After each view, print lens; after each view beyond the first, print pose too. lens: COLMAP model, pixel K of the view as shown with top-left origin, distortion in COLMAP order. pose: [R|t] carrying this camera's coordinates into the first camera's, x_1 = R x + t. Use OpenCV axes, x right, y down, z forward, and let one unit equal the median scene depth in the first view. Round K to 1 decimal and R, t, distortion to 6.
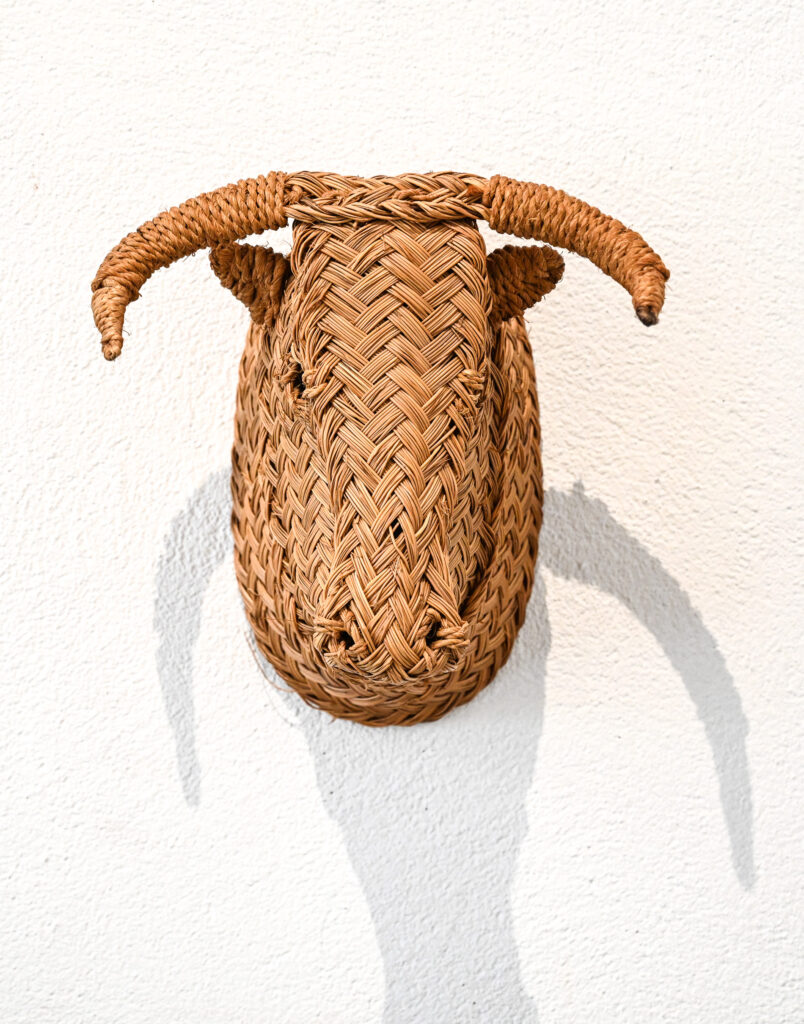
lens RADIAL K [[3106.7, 0, 403.6], [0, 3106.7, 514.9], [0, 0, 1]] dist [0.261344, 0.000000]
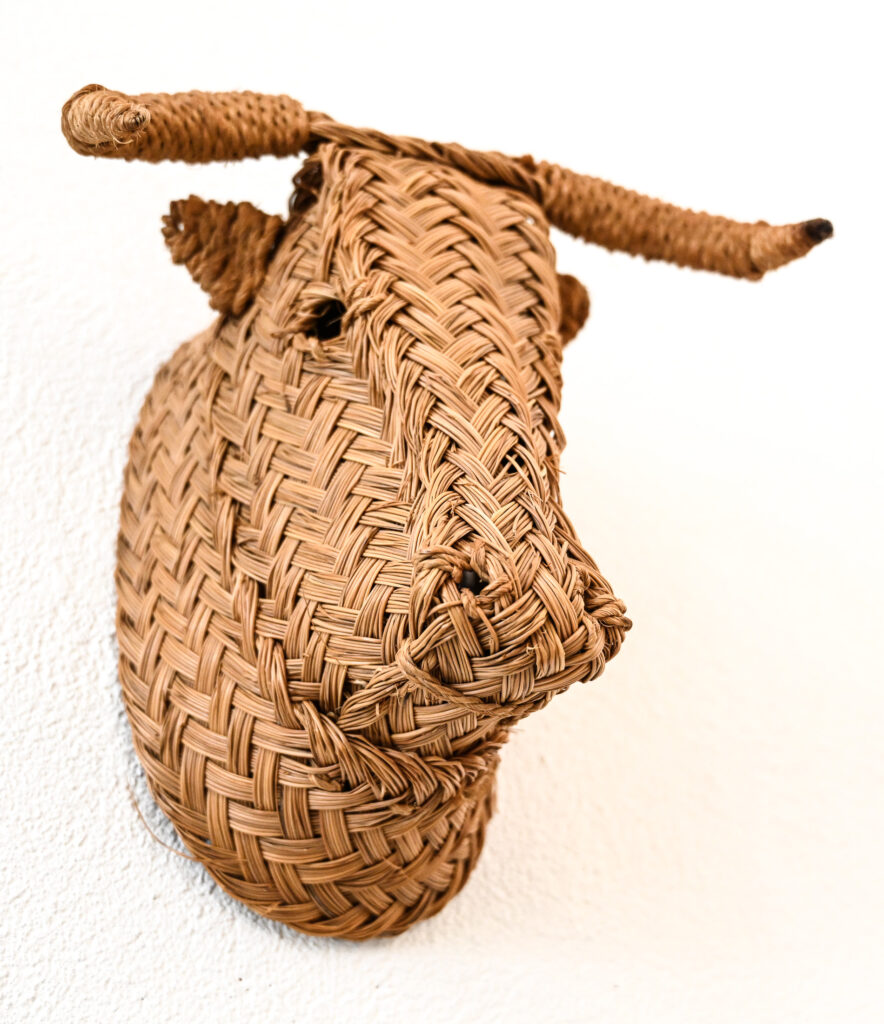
lens RADIAL K [[1698.7, 0, 459.7], [0, 1698.7, 515.8], [0, 0, 1]] dist [0.033281, 0.000000]
pose [[0.879079, 0.177912, 0.442230, -0.159354], [0.112218, 0.824421, -0.554740, 0.199391], [-0.463278, 0.537287, 0.704767, 0.686358]]
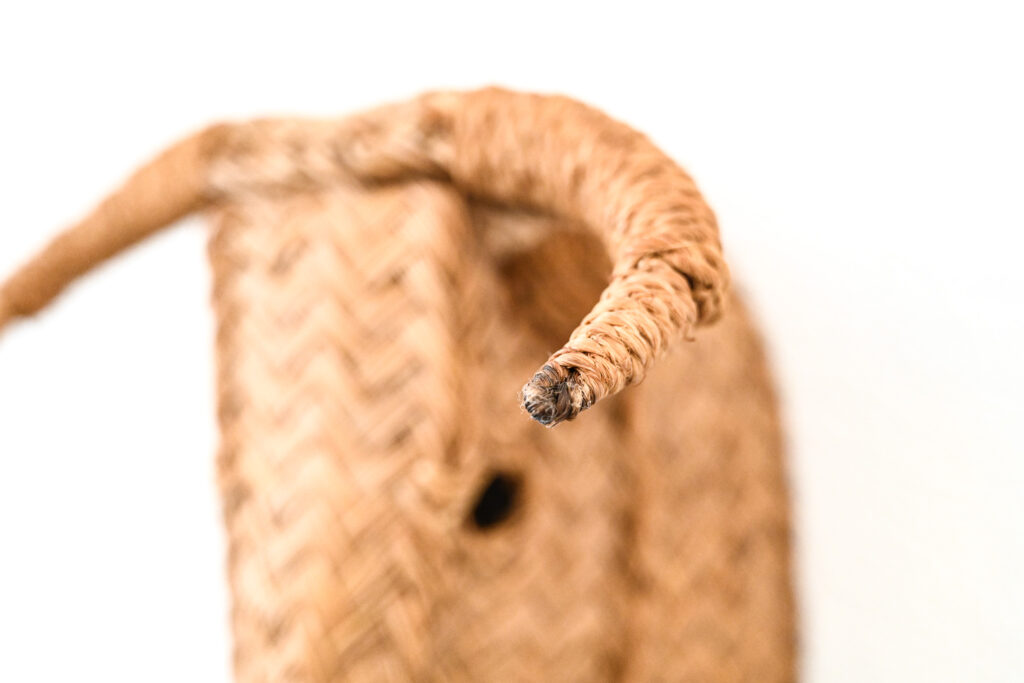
lens RADIAL K [[1323.8, 0, 502.3], [0, 1323.8, 345.6], [0, 0, 1]] dist [0.024360, 0.000000]
pose [[0.805652, 0.016100, -0.592171, 0.147208], [-0.024048, 0.999695, -0.005537, -0.060559], [0.591901, 0.018701, 0.805793, 0.767318]]
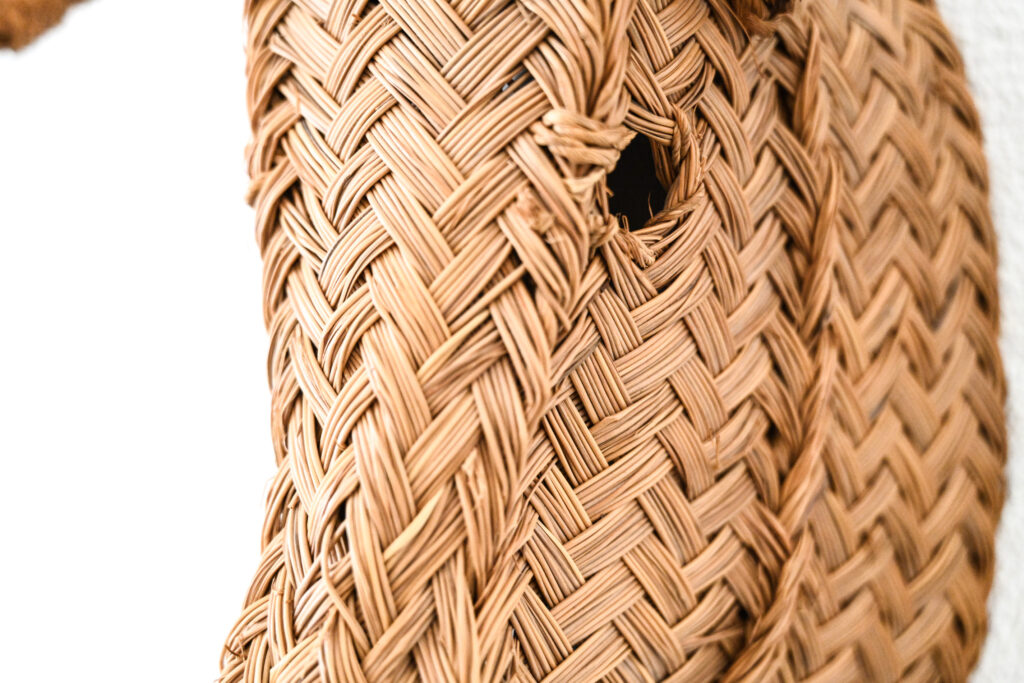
lens RADIAL K [[1323.8, 0, 504.8], [0, 1323.8, 336.6], [0, 0, 1]] dist [0.024360, 0.000000]
pose [[0.810430, 0.002465, -0.585830, 0.099524], [-0.023204, 0.999341, -0.027895, -0.014139], [0.585376, 0.036201, 0.809954, 0.803194]]
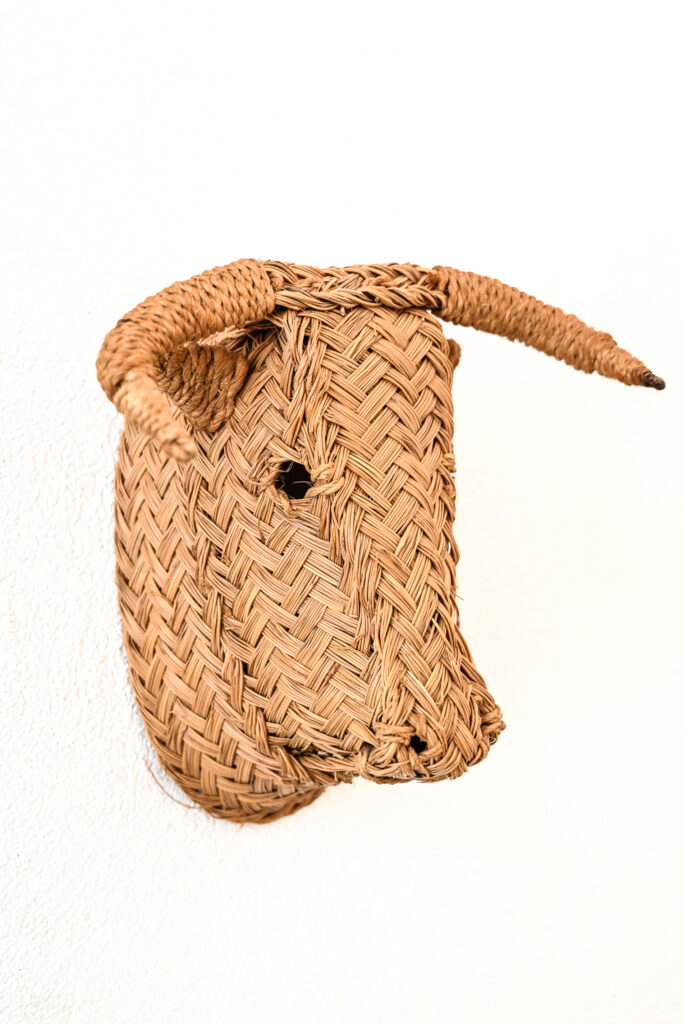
lens RADIAL K [[1295.5, 0, 337.5], [0, 1295.5, 517.7], [0, 0, 1]] dist [0.030458, 0.000000]
pose [[0.790338, -0.091857, 0.605746, -0.243341], [0.130361, 0.991270, -0.019767, -0.020853], [-0.598642, 0.094588, 0.795413, 0.636670]]
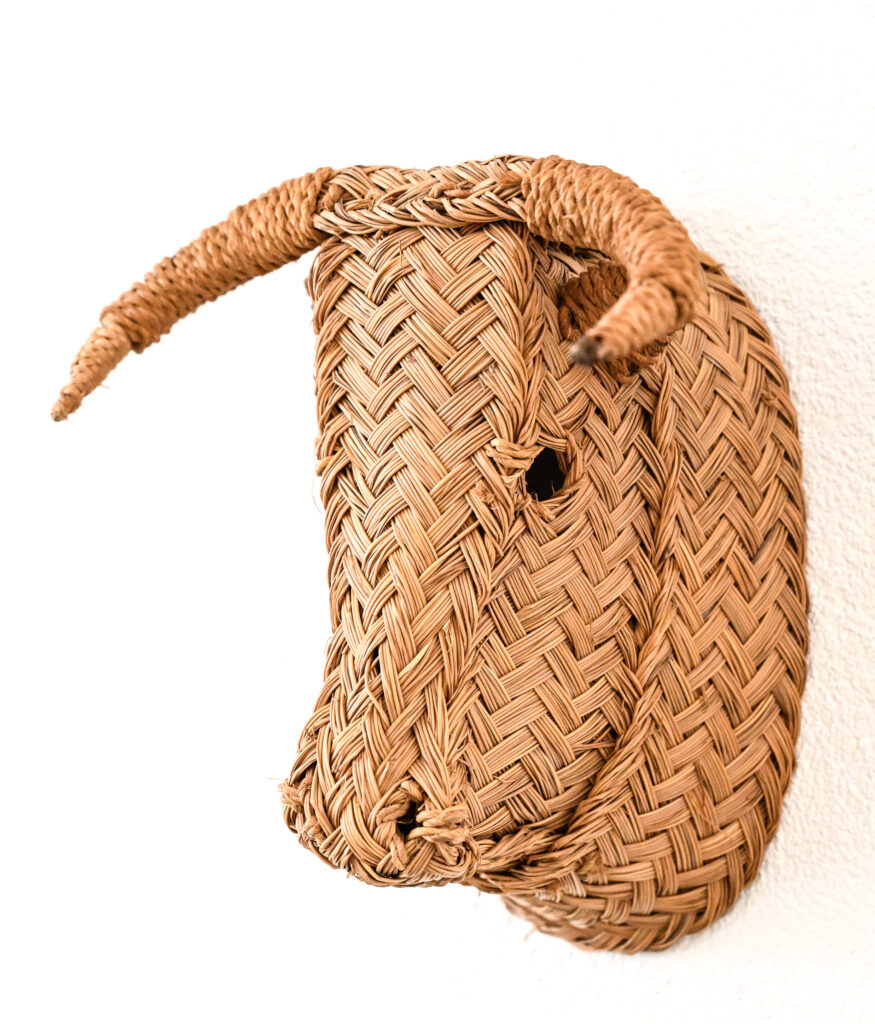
lens RADIAL K [[3180.0, 0, 435.2], [0, 3180.0, 515.1], [0, 0, 1]] dist [0.017690, 0.000000]
pose [[0.787708, 0.018667, -0.615766, 0.409651], [-0.049897, 0.998190, -0.033570, -0.005025], [0.614025, 0.057168, 0.787213, 0.404340]]
